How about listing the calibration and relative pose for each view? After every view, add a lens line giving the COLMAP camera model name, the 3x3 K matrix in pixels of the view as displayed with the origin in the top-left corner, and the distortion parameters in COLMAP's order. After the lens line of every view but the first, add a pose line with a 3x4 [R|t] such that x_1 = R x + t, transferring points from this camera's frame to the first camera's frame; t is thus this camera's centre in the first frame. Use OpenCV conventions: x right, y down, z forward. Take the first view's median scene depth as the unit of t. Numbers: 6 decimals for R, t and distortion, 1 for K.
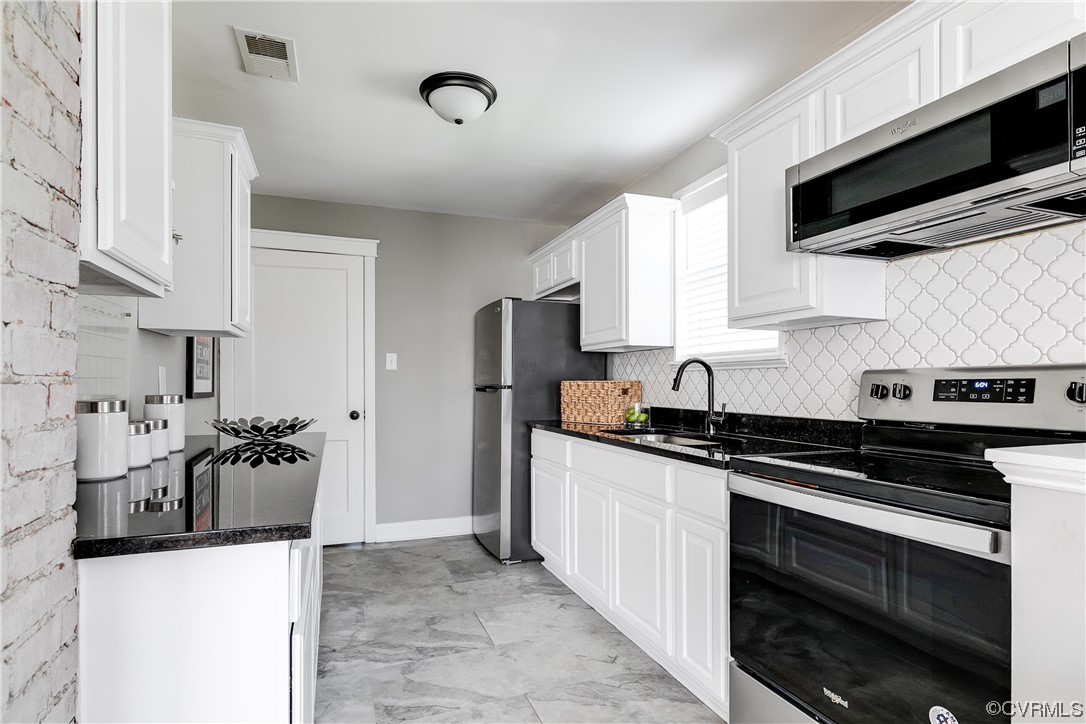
lens RADIAL K [[555.0, 0, 537.3], [0, 555.0, 380.7], [0, 0, 1]] dist [0.004730, -0.000756]
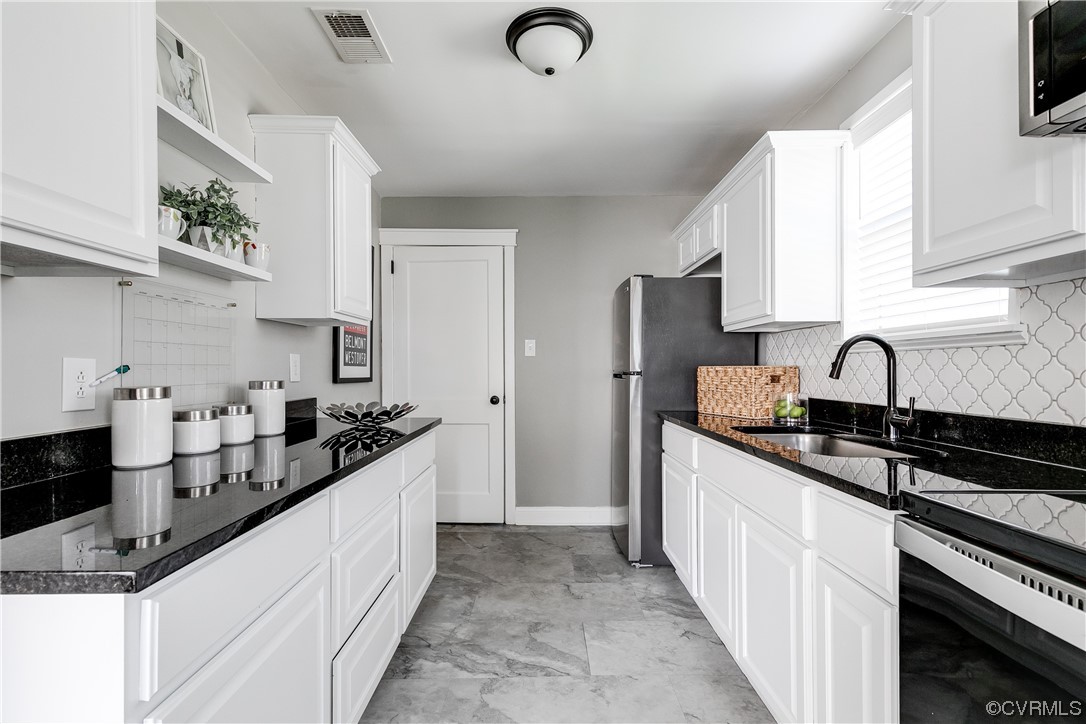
lens RADIAL K [[496.5, 0, 545.4], [0, 496.5, 368.5], [0, 0, 1]] dist [0.007999, -0.001620]
pose [[0.938922, -0.001636, -0.344127, 0.112128], [0.002747, 0.999992, 0.002741, 0.001218], [0.344120, -0.003519, 0.938919, 0.234621]]
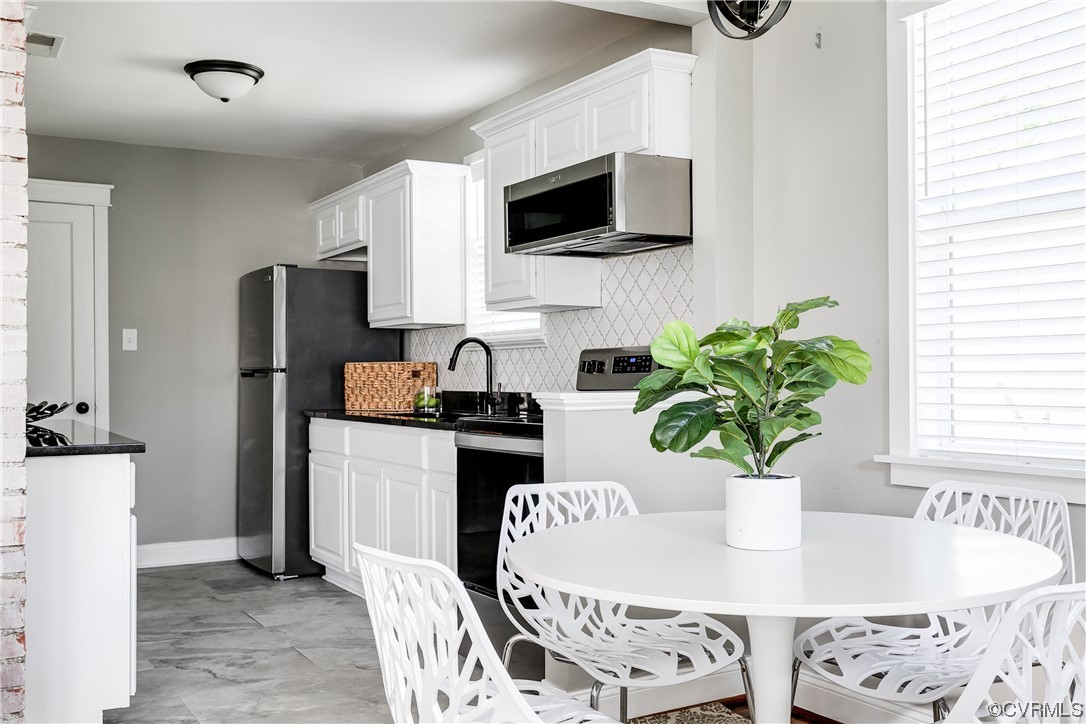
lens RADIAL K [[1135.8, 0, 532.1], [0, 1135.8, 362.9], [0, 0, 1]] dist [0.041553, 0.000000]
pose [[0.989318, -0.004144, 0.145718, 0.094072], [0.005278, 0.999959, -0.007397, 0.019501], [-0.145681, 0.008087, 0.989299, -1.000539]]
